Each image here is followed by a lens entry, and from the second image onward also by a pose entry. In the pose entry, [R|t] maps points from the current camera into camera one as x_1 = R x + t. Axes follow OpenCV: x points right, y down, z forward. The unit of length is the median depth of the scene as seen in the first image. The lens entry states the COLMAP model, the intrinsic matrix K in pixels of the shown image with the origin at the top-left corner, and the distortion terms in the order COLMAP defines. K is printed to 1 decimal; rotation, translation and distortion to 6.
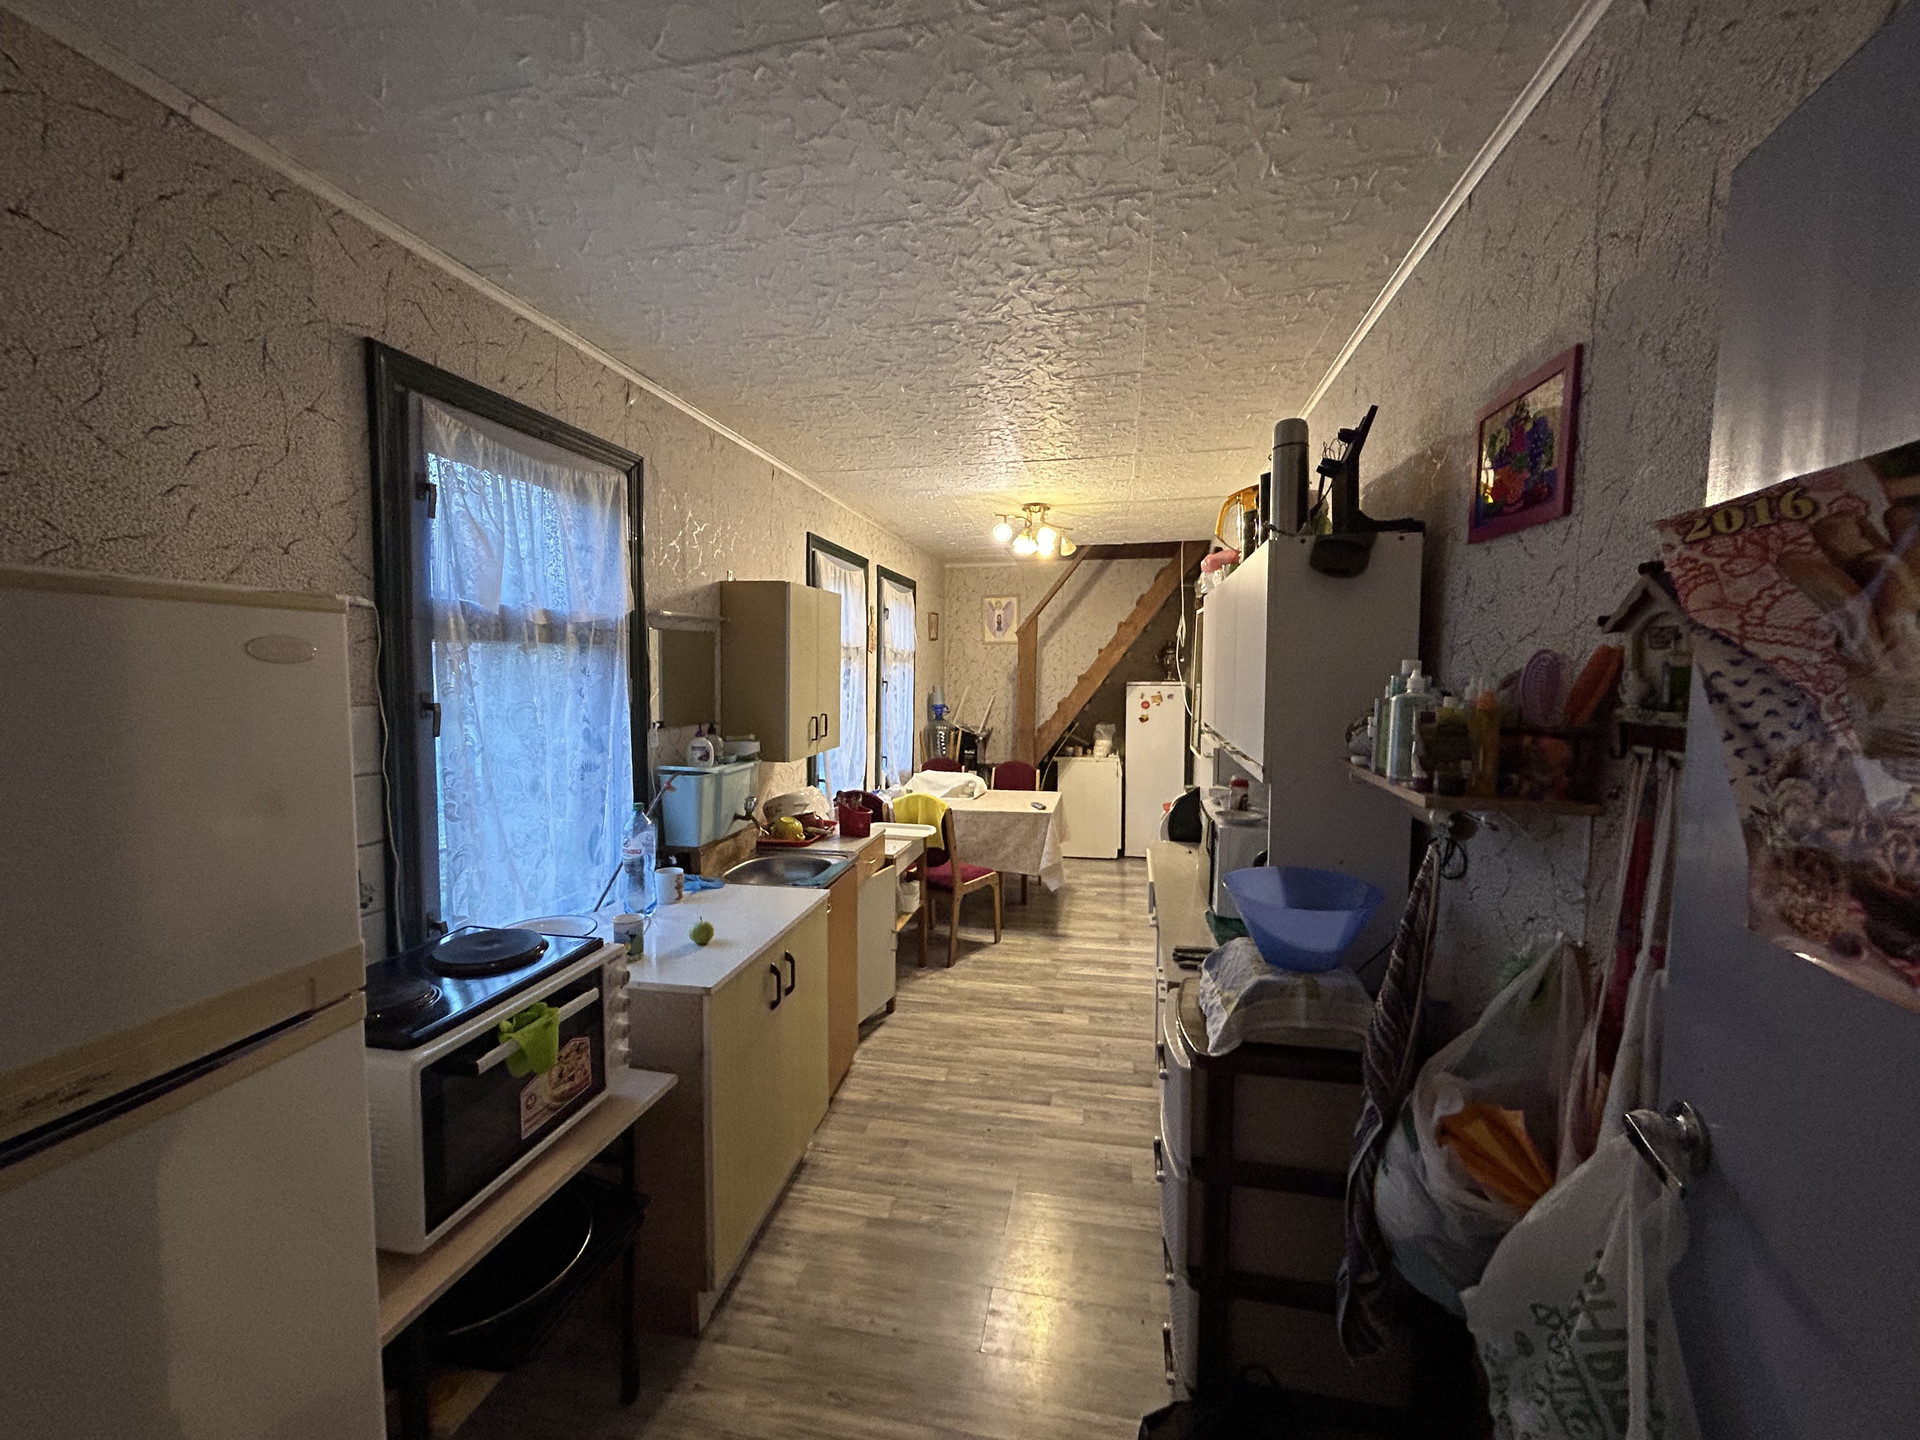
lens RADIAL K [[792.6, 0, 959.3], [0, 792.6, 723.2], [0, 0, 1]] dist [0.000317, 0.000966]
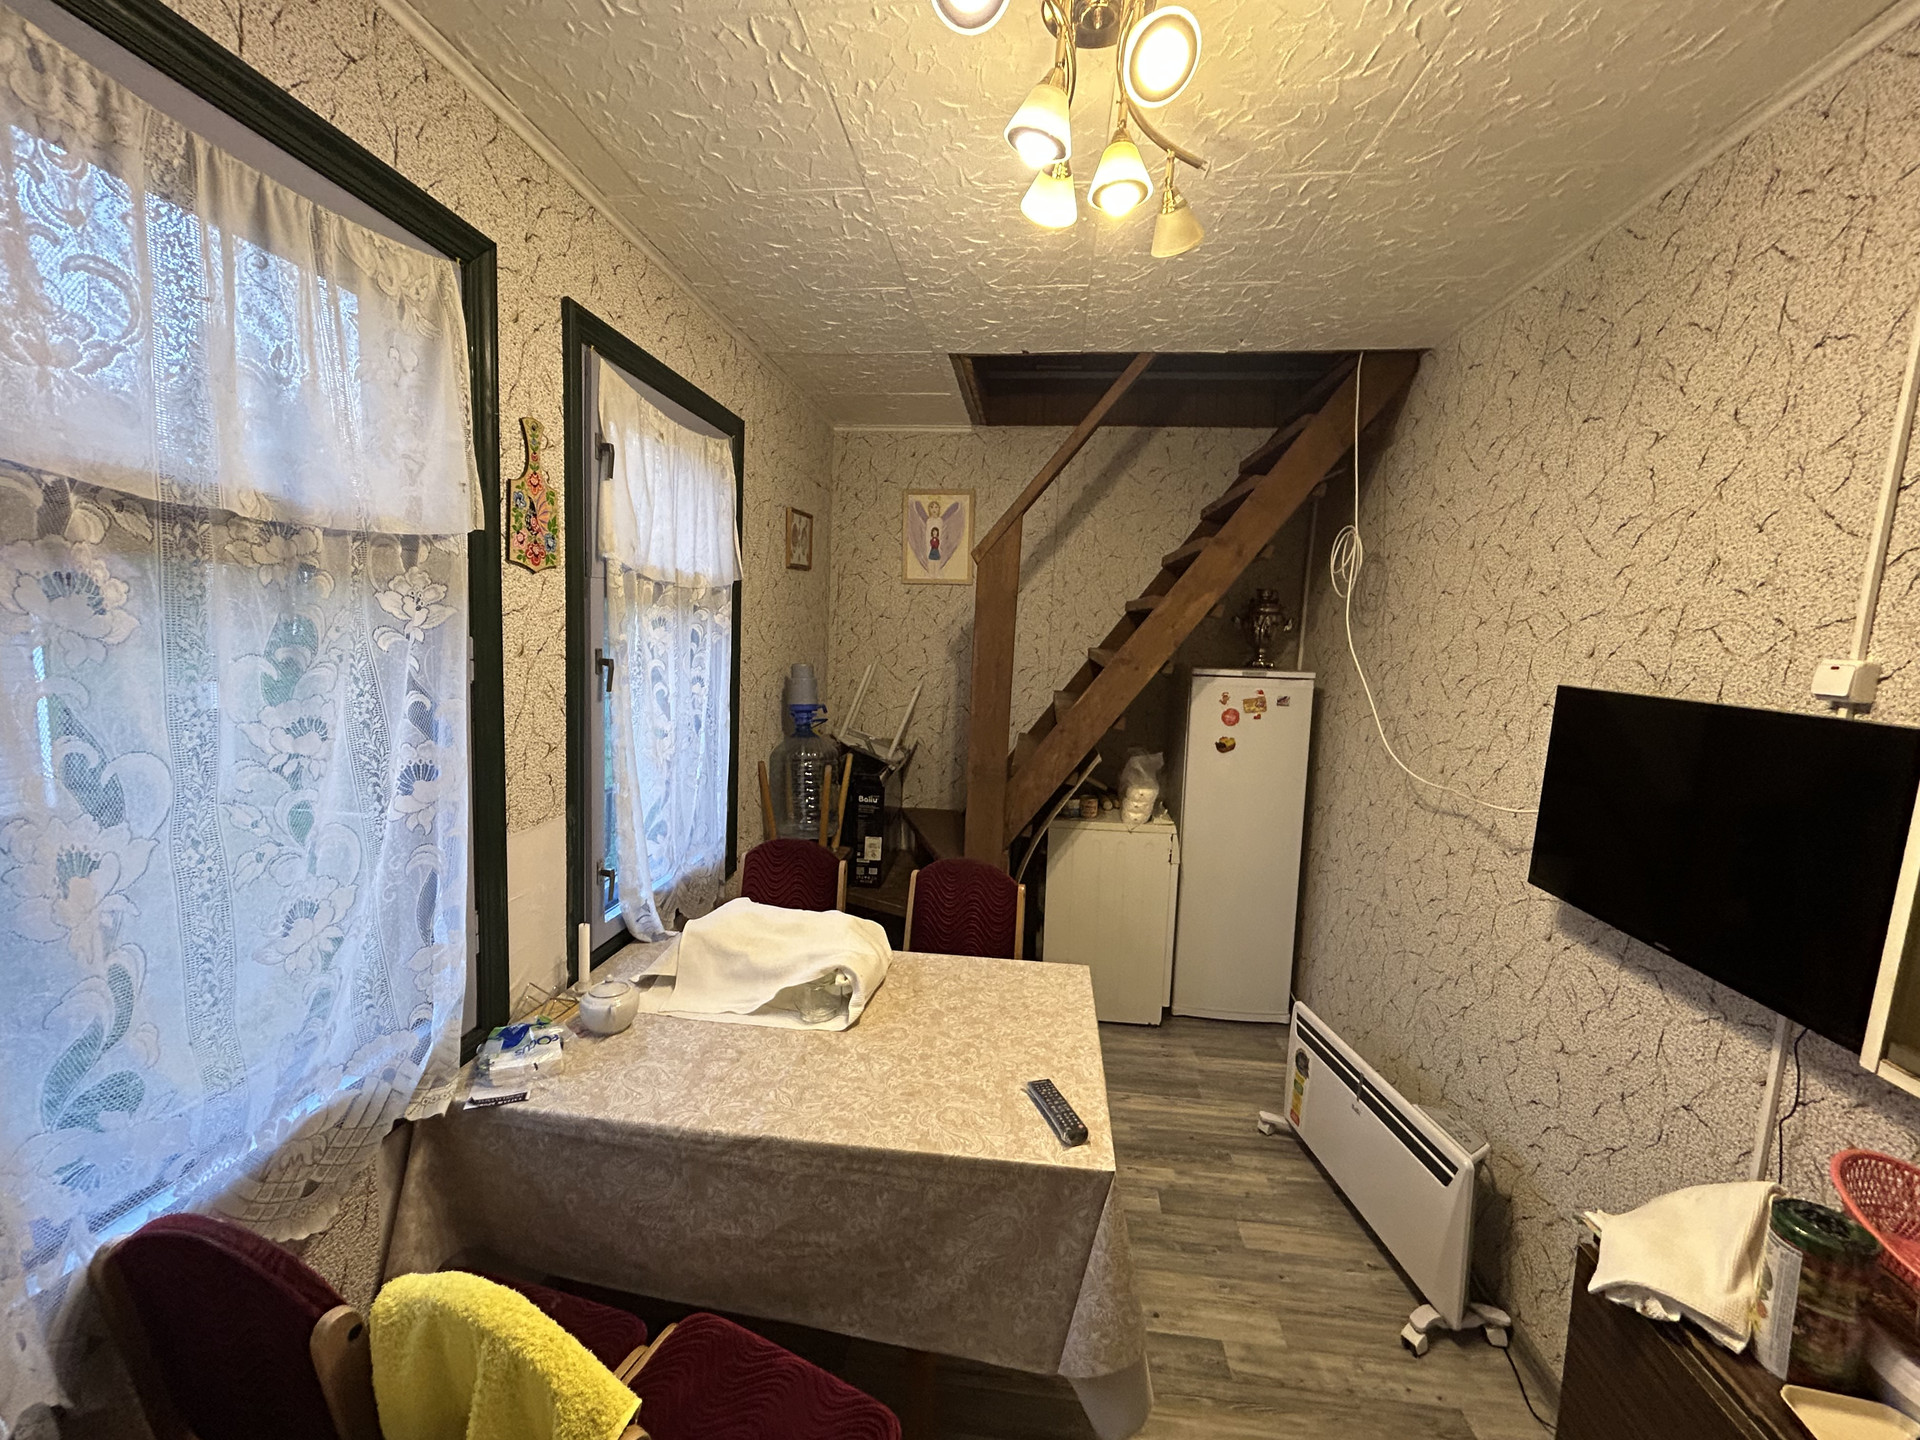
lens RADIAL K [[792.6, 0, 959.3], [0, 792.6, 723.2], [0, 0, 1]] dist [0.000317, 0.000966]
pose [[0.995750, 0.024360, 0.088820, 0.025355], [-0.028933, 0.998301, 0.050569, -0.038942], [-0.087438, -0.052924, 0.994763, 0.524851]]
